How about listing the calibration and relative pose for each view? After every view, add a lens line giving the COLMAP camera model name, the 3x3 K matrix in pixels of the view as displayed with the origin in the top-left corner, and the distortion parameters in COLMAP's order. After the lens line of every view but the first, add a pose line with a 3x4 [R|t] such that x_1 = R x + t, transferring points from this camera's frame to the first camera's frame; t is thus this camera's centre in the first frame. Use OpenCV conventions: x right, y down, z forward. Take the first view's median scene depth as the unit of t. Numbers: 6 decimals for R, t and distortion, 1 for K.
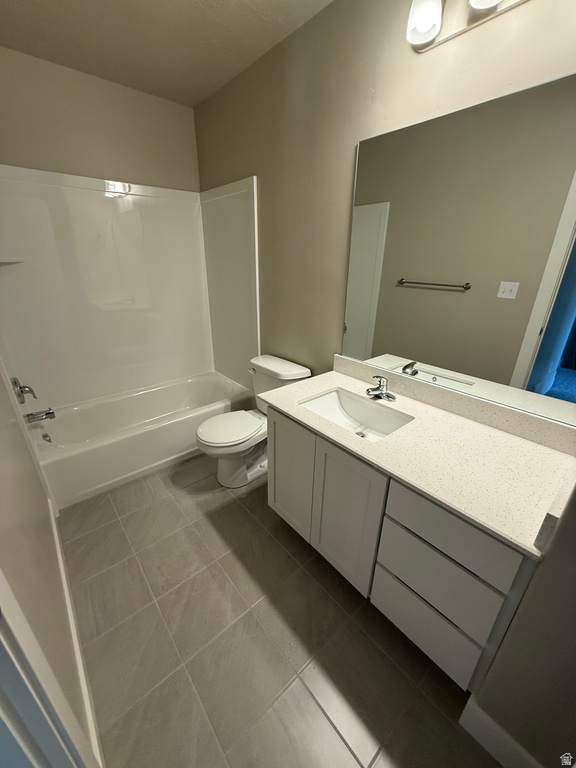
lens RADIAL K [[307.5, 0, 290.1], [0, 307.5, 386.2], [0, 0, 1]] dist [-0.000615, -0.000375]
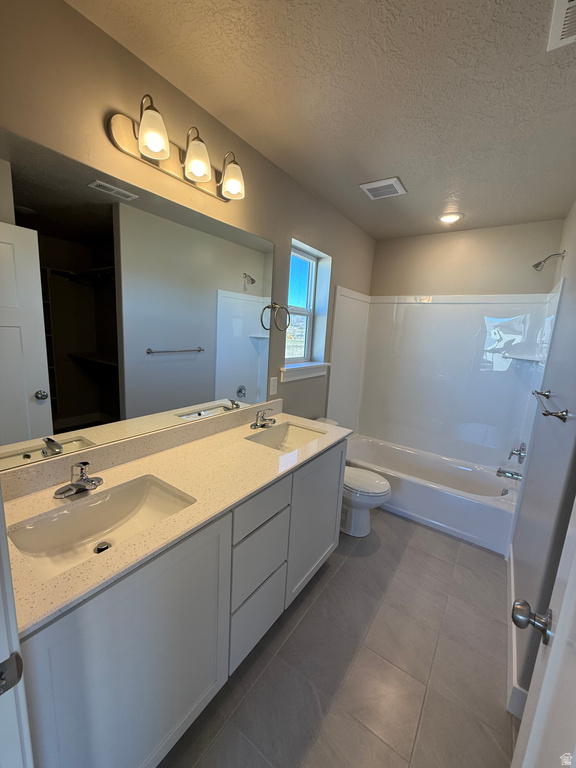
lens RADIAL K [[307.5, 0, 289.3], [0, 307.5, 379.6], [0, 0, 1]] dist [-0.000615, -0.000375]
pose [[-0.256259, -0.178736, 0.949939, -0.542219], [0.330331, 0.907394, 0.259842, -0.260540], [-0.908412, 0.380381, -0.173485, 0.652464]]
